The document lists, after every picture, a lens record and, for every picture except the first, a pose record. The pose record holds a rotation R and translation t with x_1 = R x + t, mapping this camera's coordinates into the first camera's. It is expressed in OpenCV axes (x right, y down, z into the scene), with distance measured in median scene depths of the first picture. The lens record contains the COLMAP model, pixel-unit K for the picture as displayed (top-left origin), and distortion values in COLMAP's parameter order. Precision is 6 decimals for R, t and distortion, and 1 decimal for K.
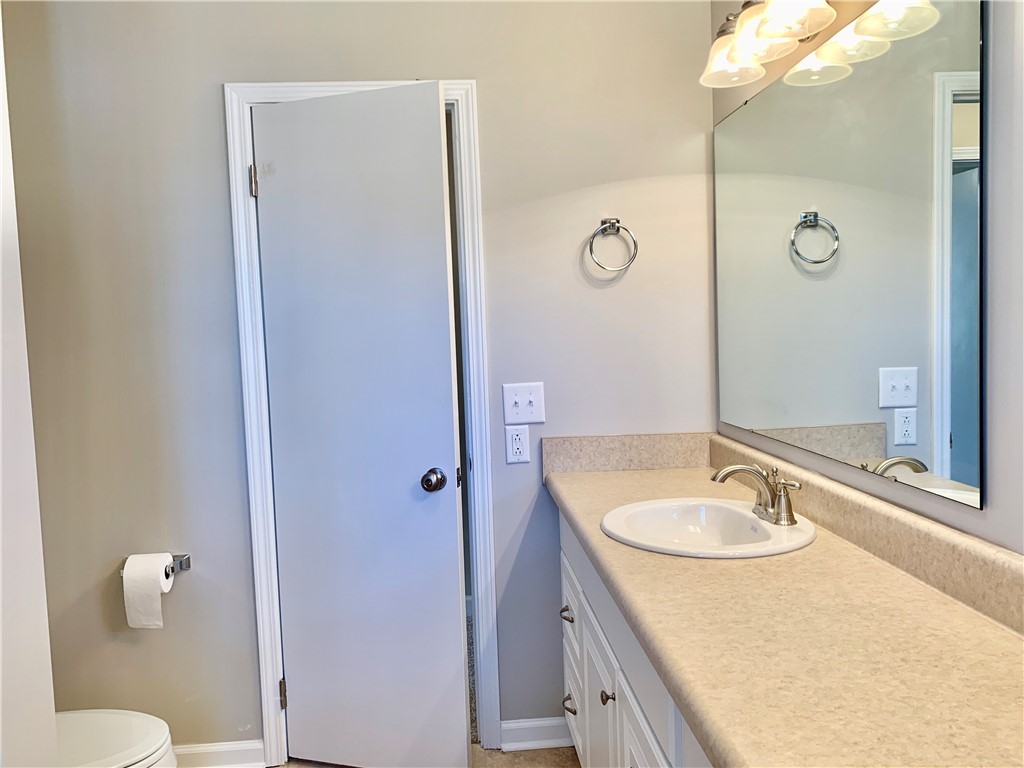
lens RADIAL K [[783.6, 0, 512.1], [0, 783.6, 383.5], [0, 0, 1]] dist [0.029352, -0.004307]
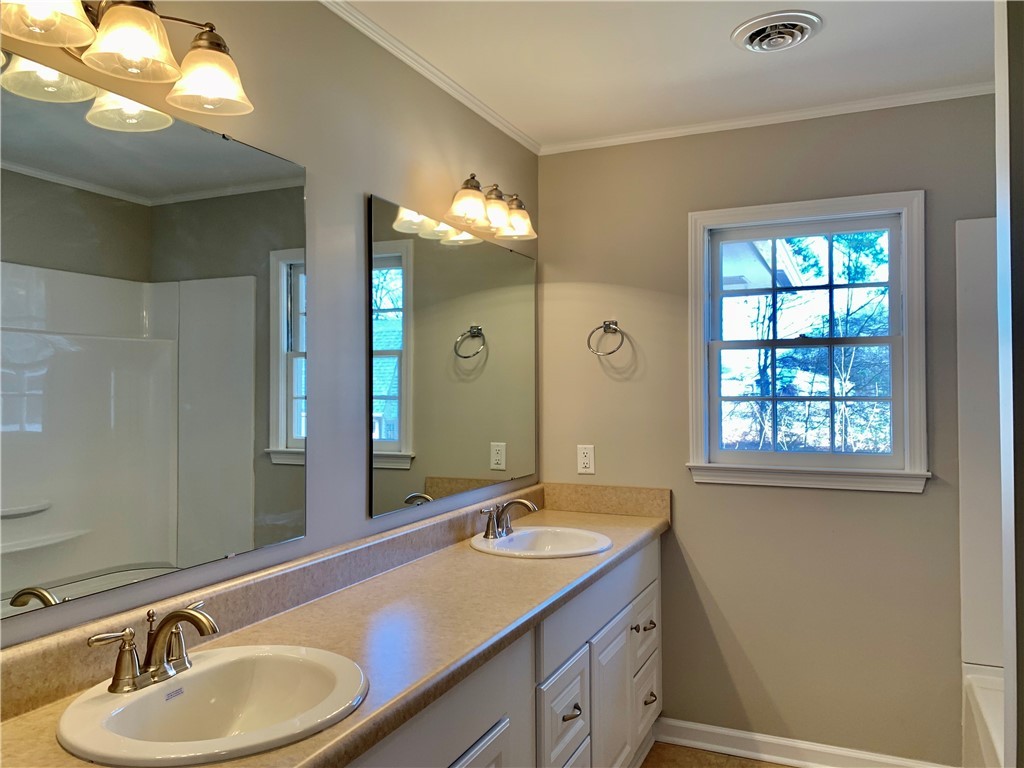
lens RADIAL K [[783.6, 0, 511.8], [0, 783.6, 384.2], [0, 0, 1]] dist [0.029352, -0.004307]
pose [[-0.879979, 0.038473, 0.473452, -0.465381], [0.067328, 0.996754, 0.044144, -0.165204], [-0.470216, 0.070722, -0.879713, 1.993867]]
